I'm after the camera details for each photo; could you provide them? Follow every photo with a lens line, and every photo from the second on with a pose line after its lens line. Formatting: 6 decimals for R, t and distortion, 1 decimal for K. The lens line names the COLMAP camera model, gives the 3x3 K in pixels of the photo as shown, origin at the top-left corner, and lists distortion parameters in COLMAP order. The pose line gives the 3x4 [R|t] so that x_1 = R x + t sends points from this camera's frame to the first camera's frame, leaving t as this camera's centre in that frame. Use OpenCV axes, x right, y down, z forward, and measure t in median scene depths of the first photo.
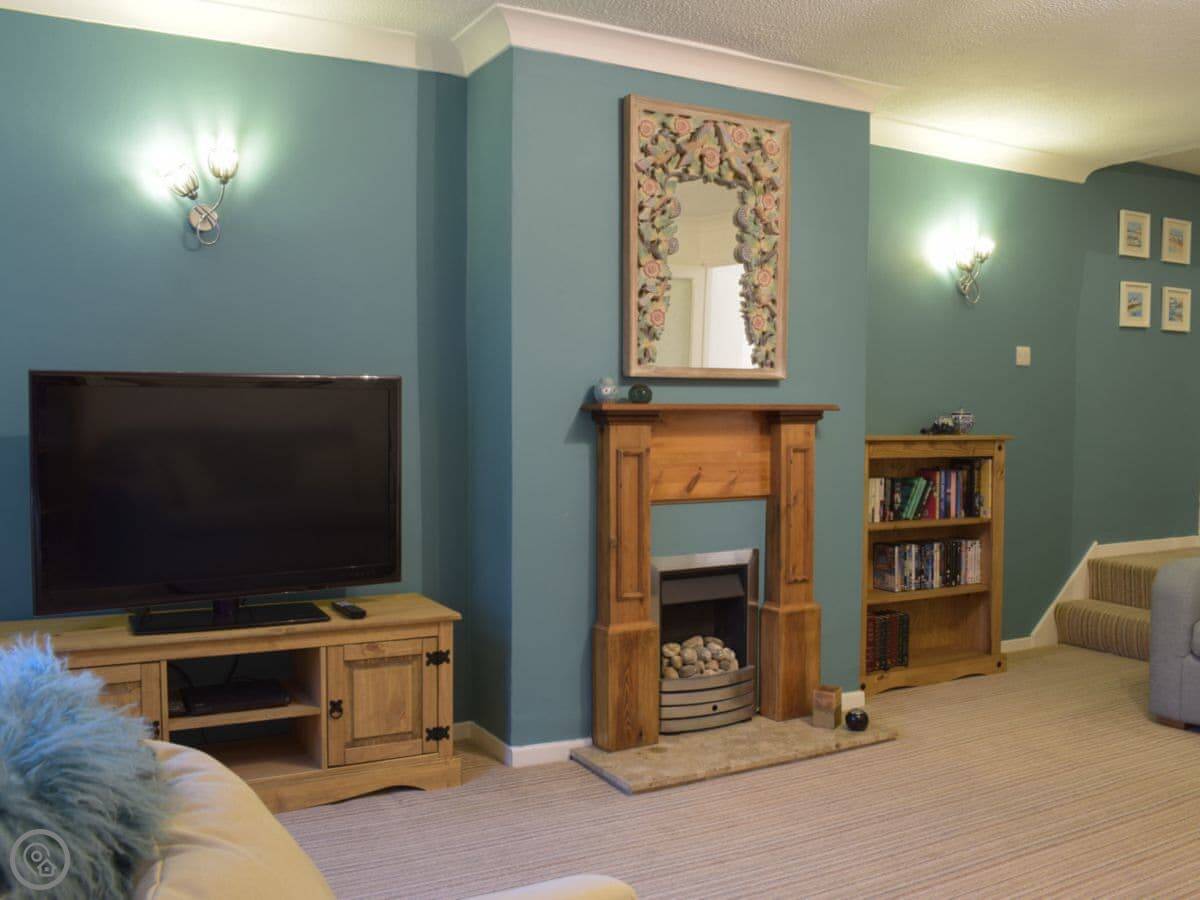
lens RADIAL K [[1085.8, 0, 607.3], [0, 1085.8, 453.4], [0, 0, 1]] dist [-0.091420, 0.003397]
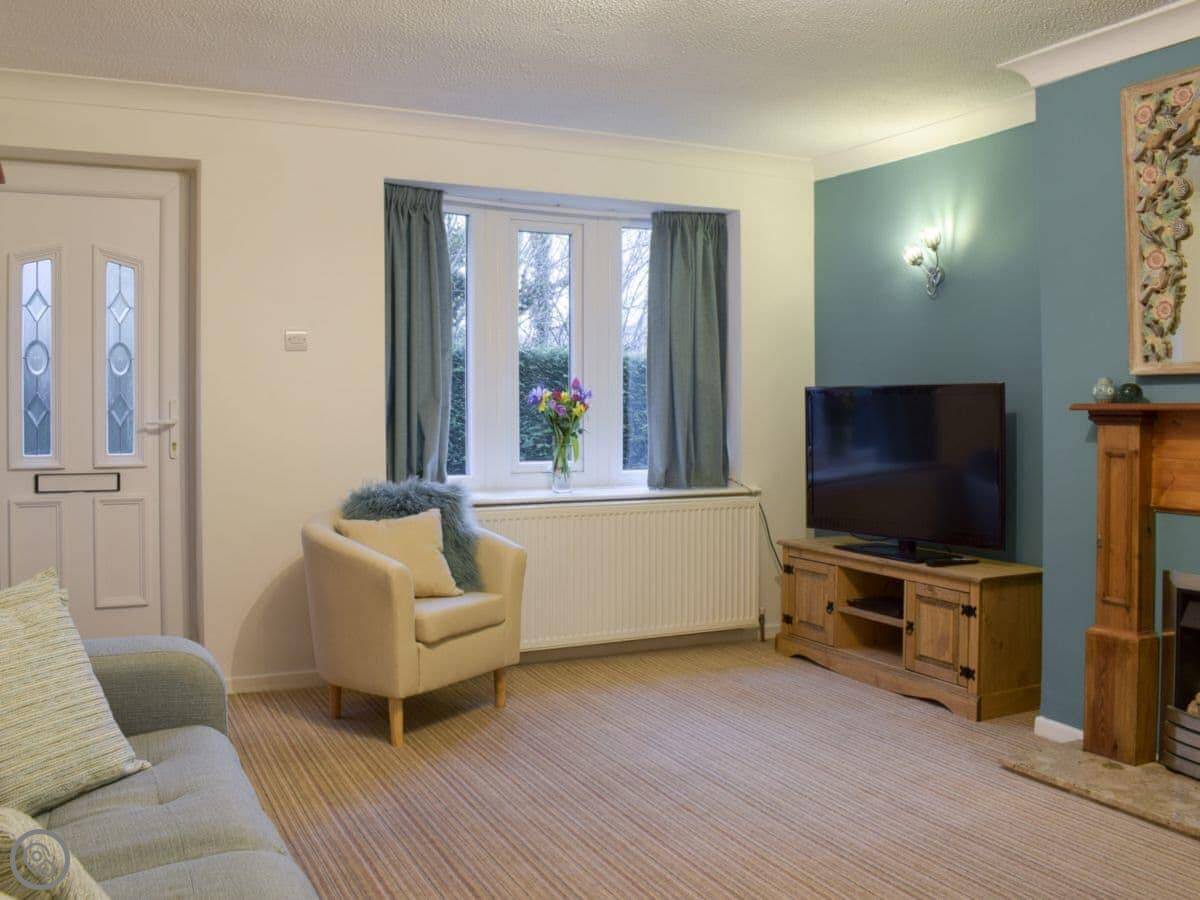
lens RADIAL K [[1085.8, 0, 607.3], [0, 1085.8, 453.4], [0, 0, 1]] dist [-0.091420, 0.003397]
pose [[-0.043898, 0.032006, -0.998523, 0.994349], [-0.052564, 0.998028, 0.034302, -0.009423], [0.997652, 0.053992, -0.042129, 0.582257]]
